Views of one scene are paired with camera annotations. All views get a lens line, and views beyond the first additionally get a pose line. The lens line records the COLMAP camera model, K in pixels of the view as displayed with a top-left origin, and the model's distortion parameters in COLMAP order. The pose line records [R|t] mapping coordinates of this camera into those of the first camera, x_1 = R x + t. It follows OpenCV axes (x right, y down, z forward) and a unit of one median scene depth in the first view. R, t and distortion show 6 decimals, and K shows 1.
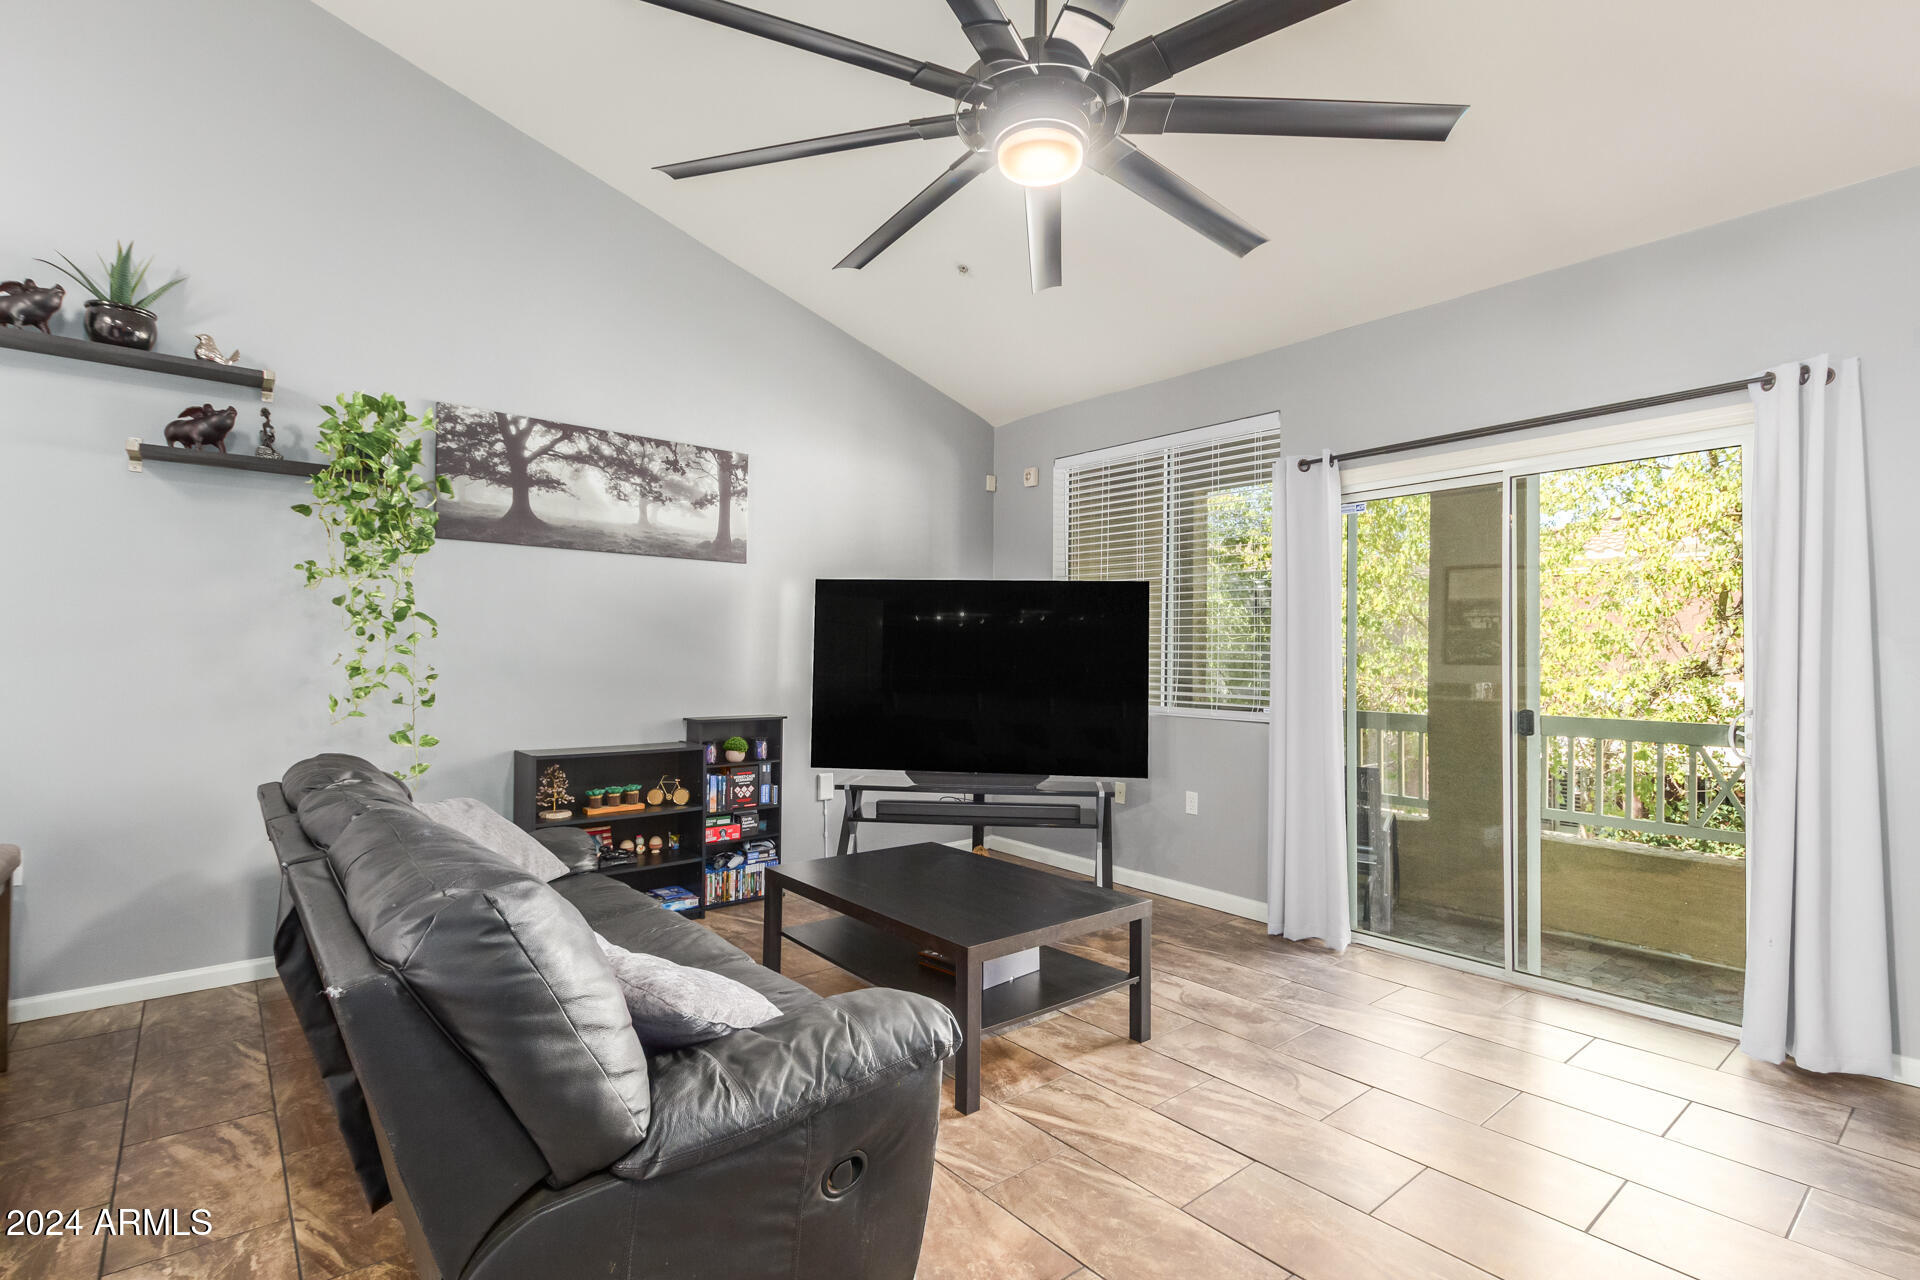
lens RADIAL K [[911.8, 0, 963.5], [0, 911.8, 650.0], [0, 0, 1]] dist [0.000687, -0.000065]
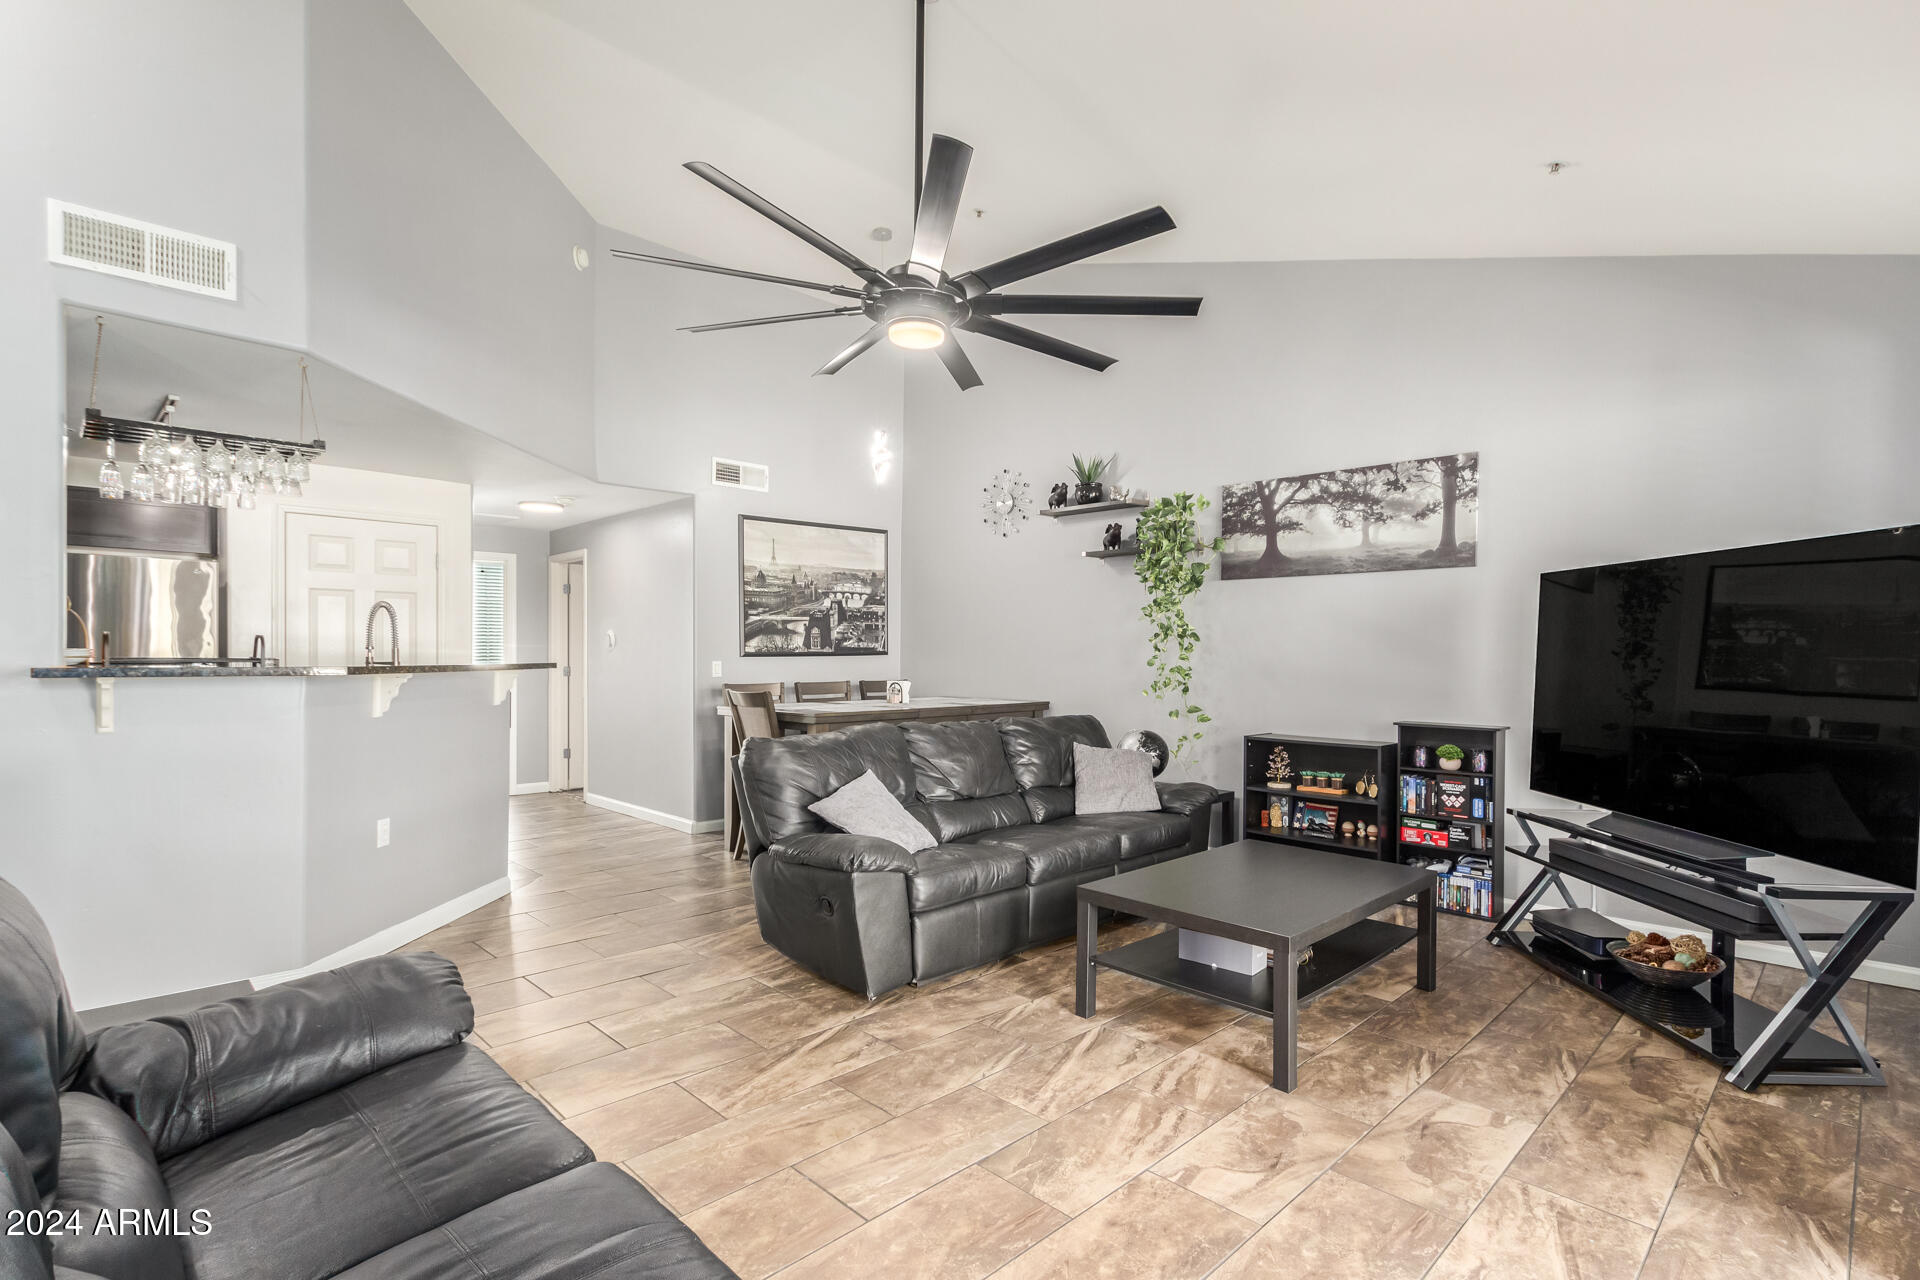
lens RADIAL K [[911.8, 0, 963.5], [0, 911.8, 650.0], [0, 0, 1]] dist [0.000687, -0.000065]
pose [[0.073258, -0.012135, -0.997239, 0.742280], [0.002342, 0.999925, -0.011996, 0.004161], [0.997310, -0.001457, 0.073281, 0.430163]]
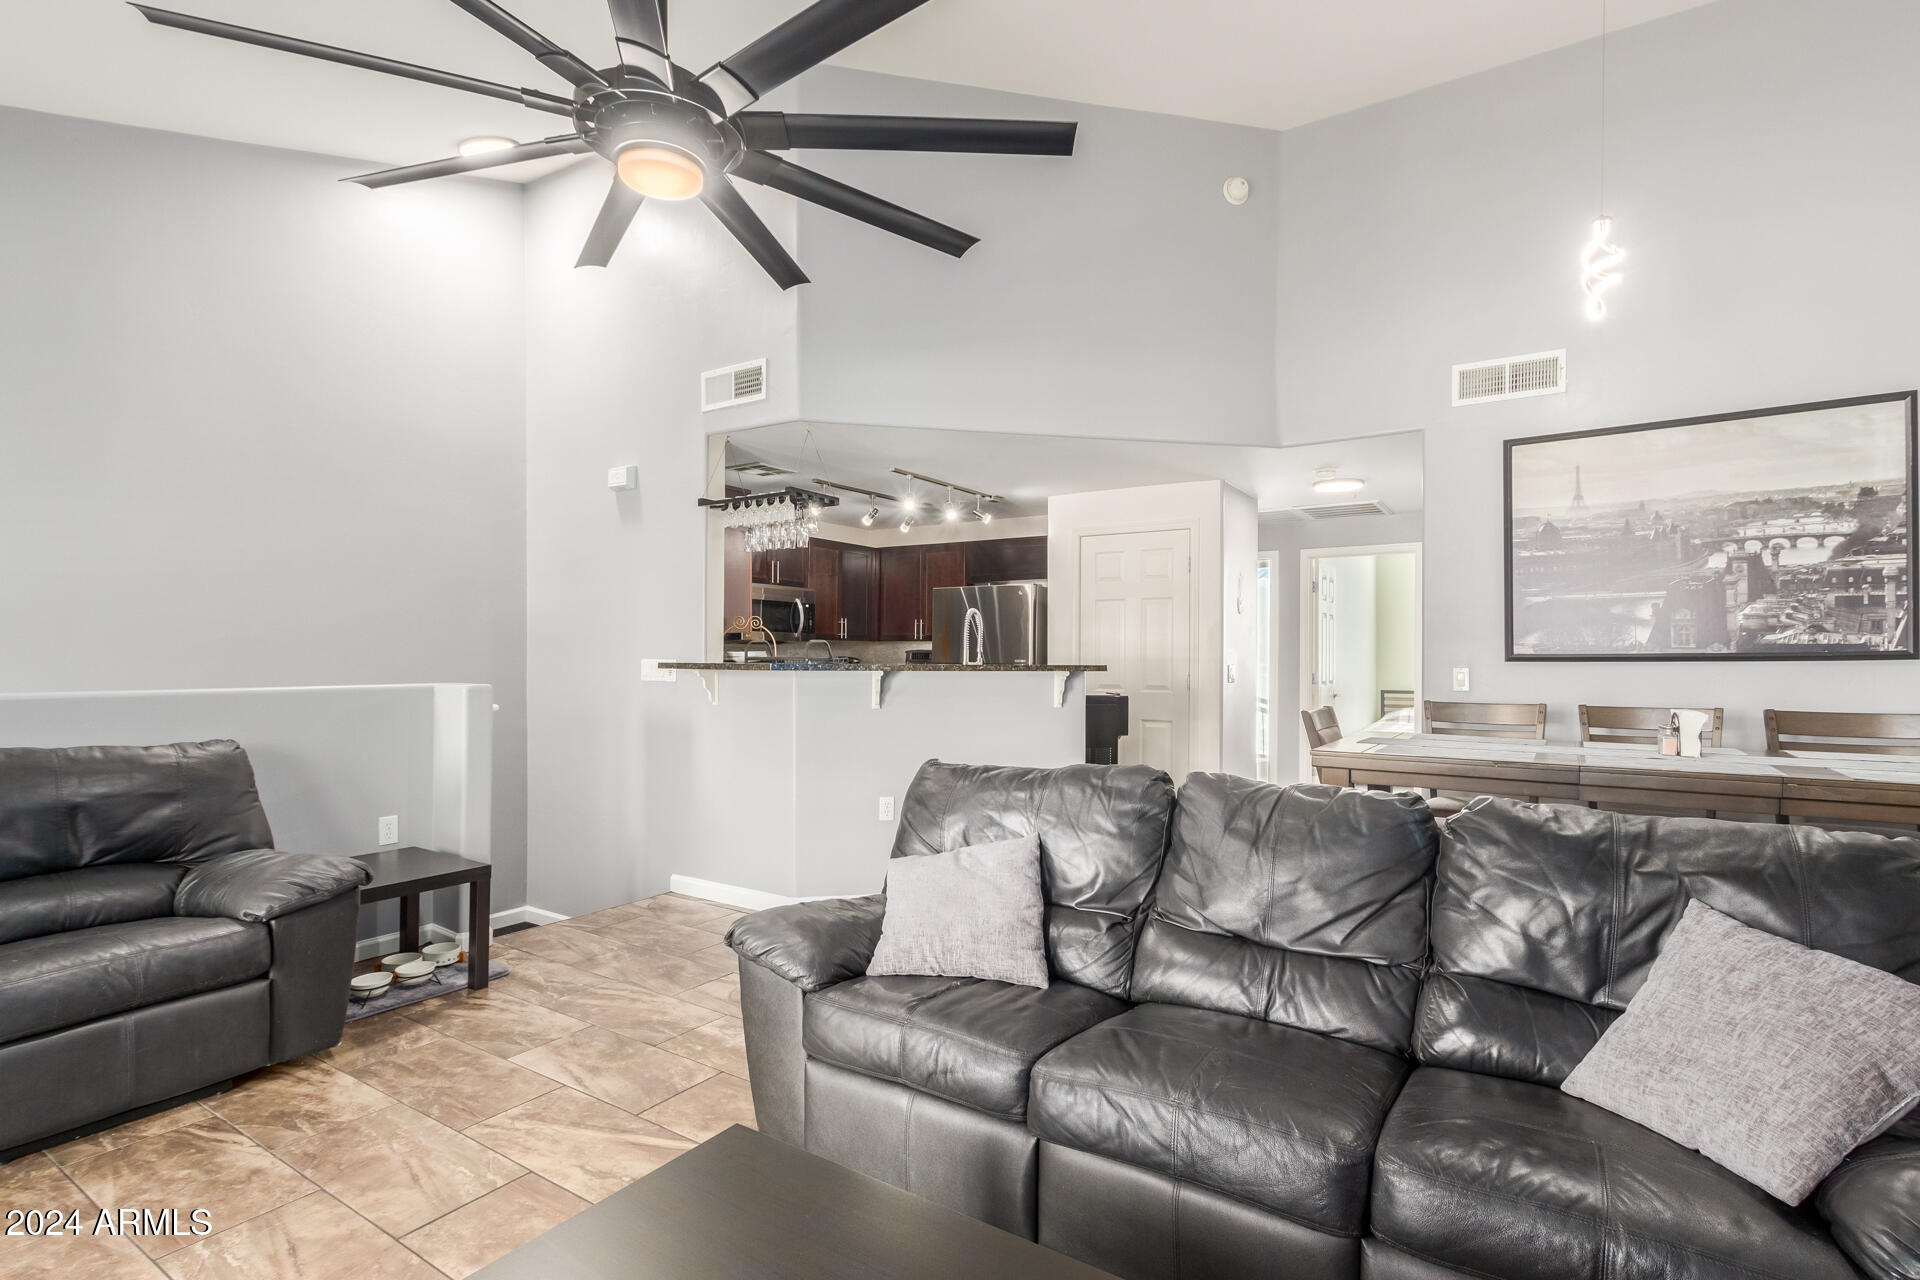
lens RADIAL K [[911.8, 0, 963.5], [0, 911.8, 650.0], [0, 0, 1]] dist [0.000687, -0.000065]
pose [[-0.957575, -0.015732, -0.287753, 0.010298], [-0.011685, 0.999807, -0.015777, 0.006532], [0.287946, -0.011745, -0.957575, 0.956482]]
